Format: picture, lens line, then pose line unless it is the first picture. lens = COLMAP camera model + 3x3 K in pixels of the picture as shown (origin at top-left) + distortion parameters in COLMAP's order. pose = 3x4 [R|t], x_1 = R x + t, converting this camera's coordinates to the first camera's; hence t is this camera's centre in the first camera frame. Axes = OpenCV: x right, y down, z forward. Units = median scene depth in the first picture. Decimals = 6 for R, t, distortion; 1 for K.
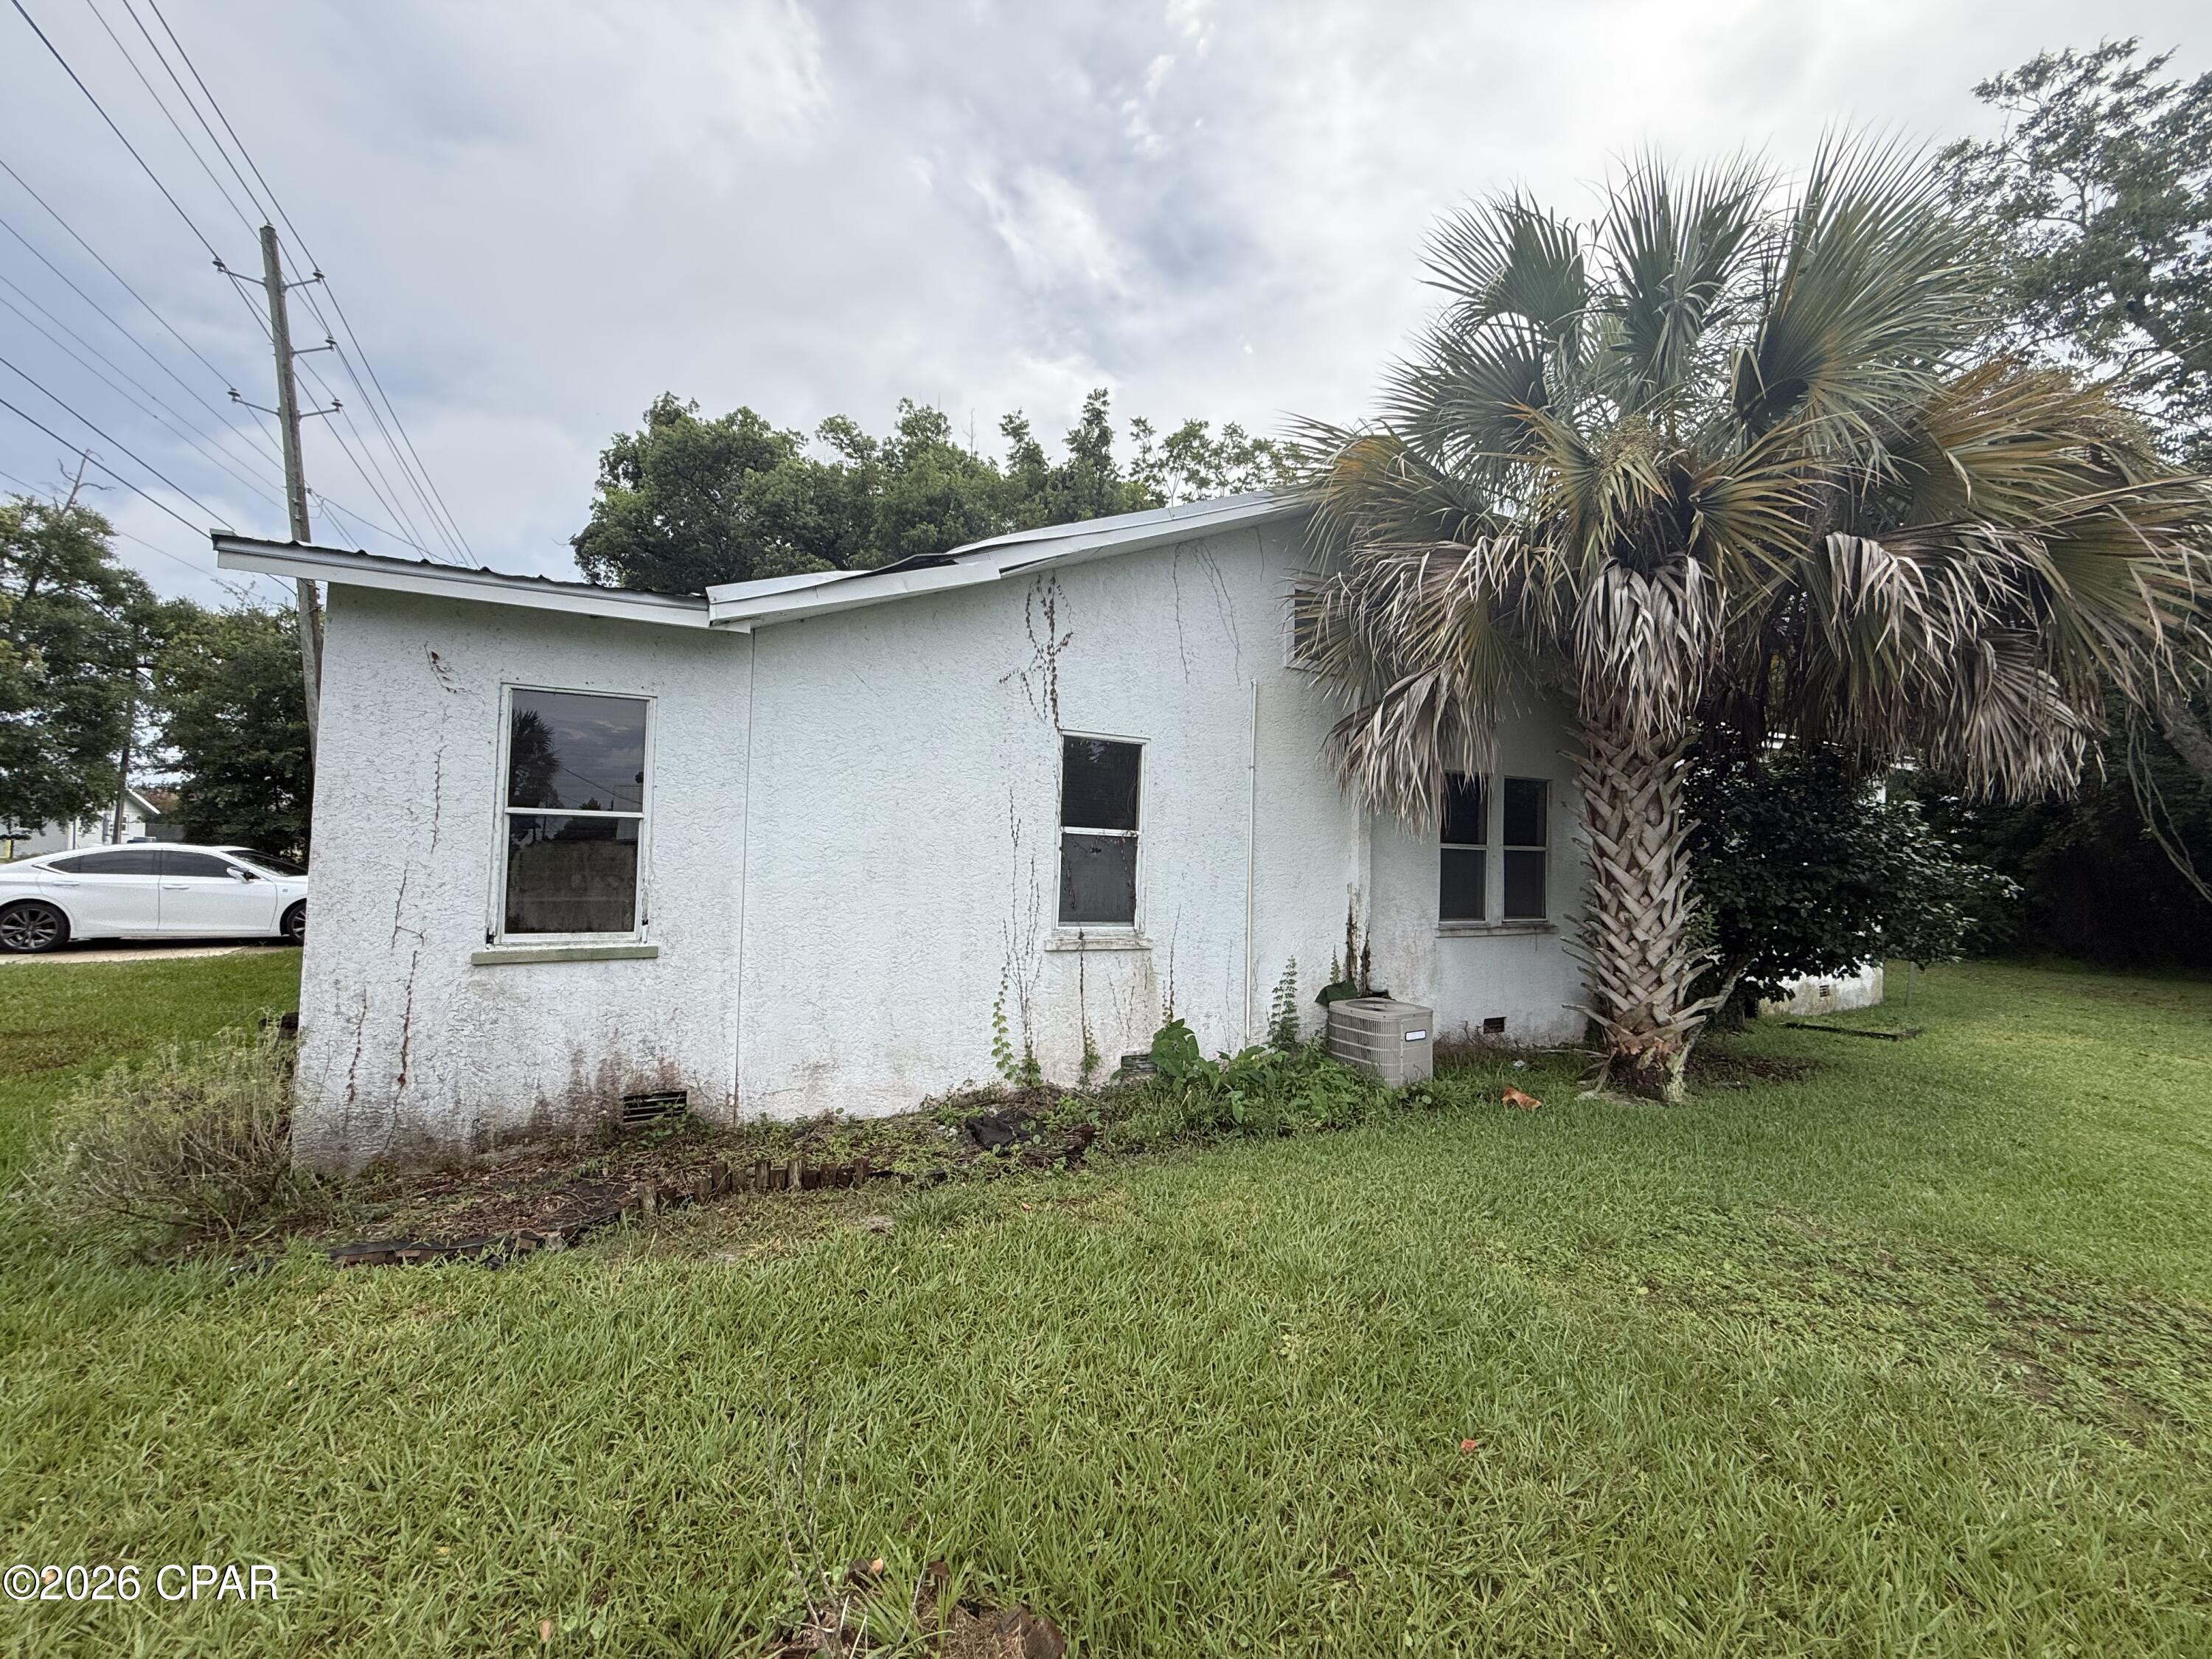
lens RADIAL K [[873.0, 0, 1103.7], [0, 873.0, 836.3], [0, 0, 1]] dist [-0.003355, -0.000122]
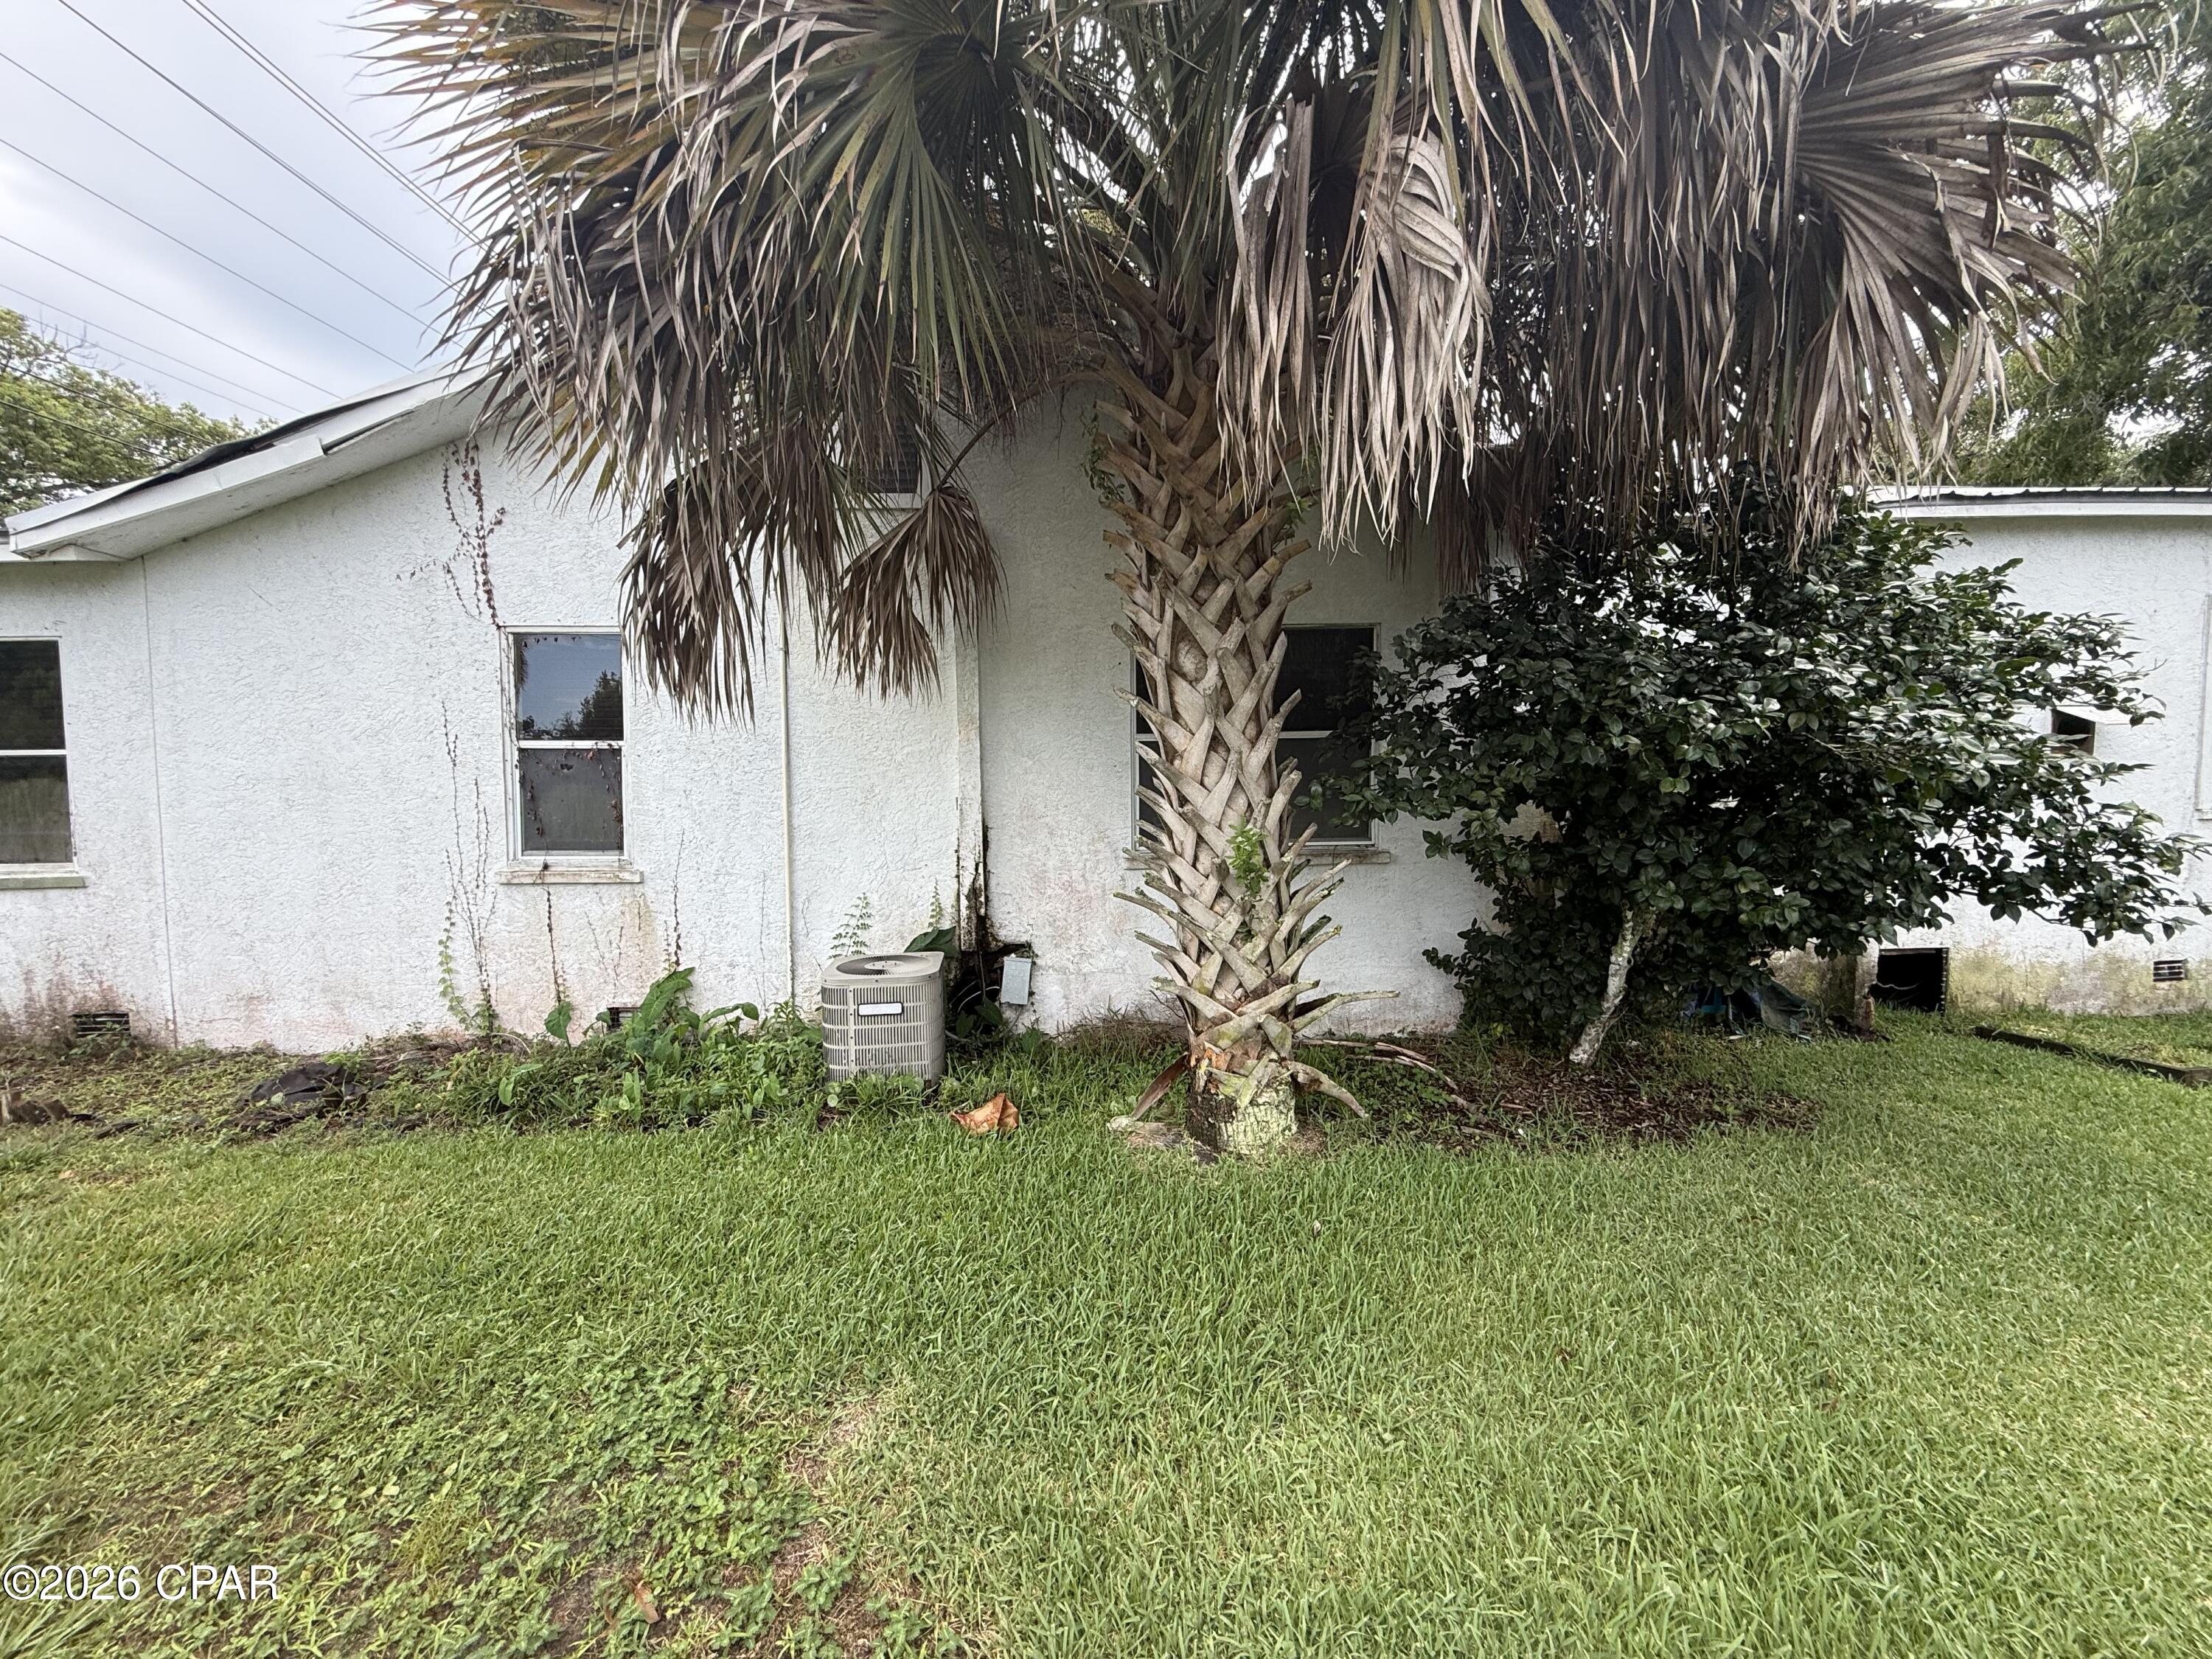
lens RADIAL K [[873.0, 0, 1104.9], [0, 873.0, 833.2], [0, 0, 1]] dist [-0.003355, -0.000122]
pose [[0.907337, -0.010662, -0.420269, 0.864970], [0.046613, 0.996066, 0.075367, 0.043530], [0.417812, -0.087973, 0.904264, 0.473303]]
